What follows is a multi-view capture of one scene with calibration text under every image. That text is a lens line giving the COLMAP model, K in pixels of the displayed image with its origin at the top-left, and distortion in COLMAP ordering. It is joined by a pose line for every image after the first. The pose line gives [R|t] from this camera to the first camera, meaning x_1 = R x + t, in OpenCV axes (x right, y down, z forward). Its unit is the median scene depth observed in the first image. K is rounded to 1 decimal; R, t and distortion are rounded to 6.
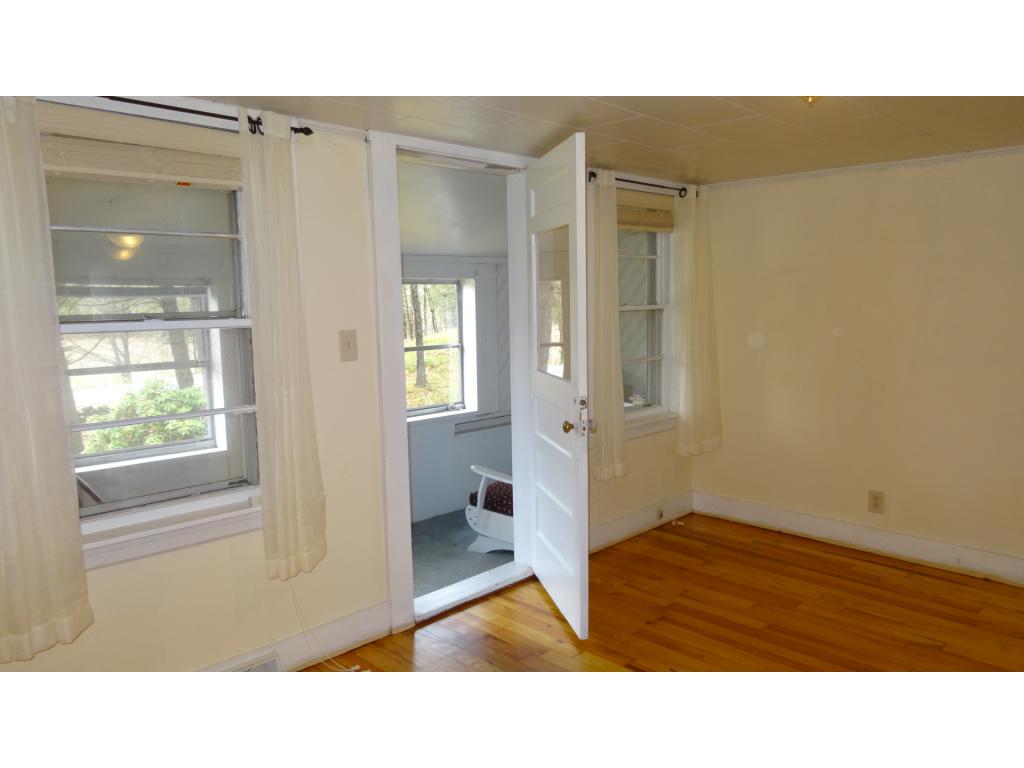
lens RADIAL K [[732.7, 0, 515.0], [0, 732.7, 383.2], [0, 0, 1]] dist [-0.007562, -0.002710]
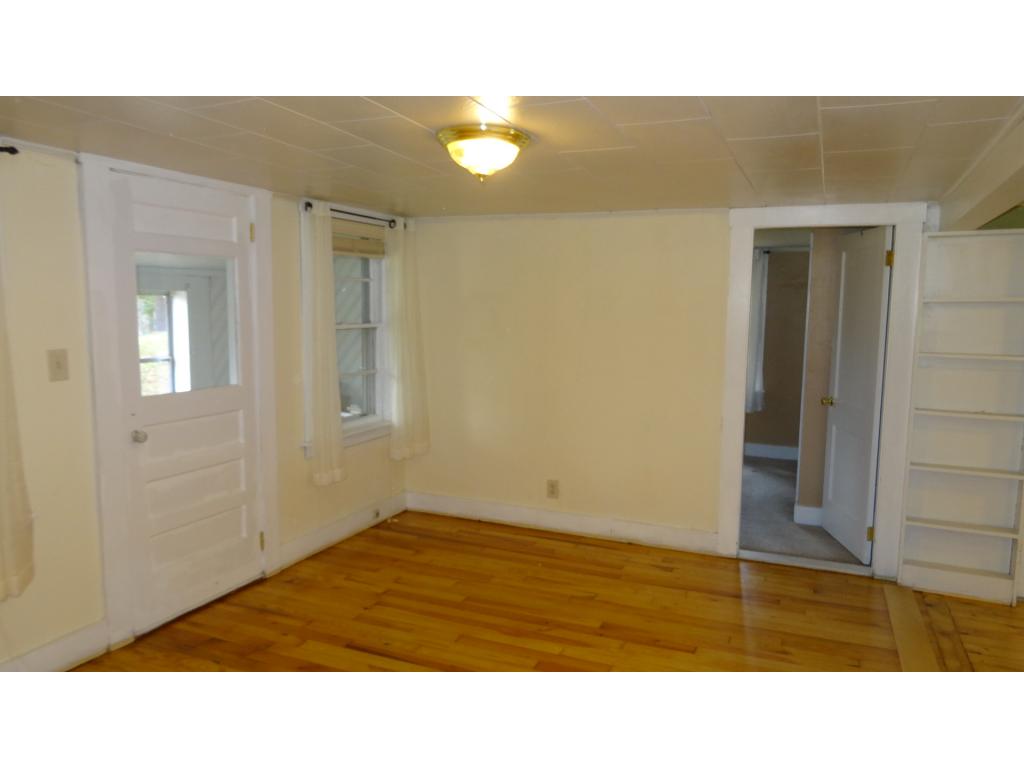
lens RADIAL K [[732.7, 0, 519.2], [0, 732.7, 386.4], [0, 0, 1]] dist [-0.007562, -0.002710]
pose [[0.927050, -0.013647, 0.374689, -0.015061], [0.014943, 0.999888, -0.000553, -0.010044], [-0.374640, 0.006112, 0.927150, -0.121057]]
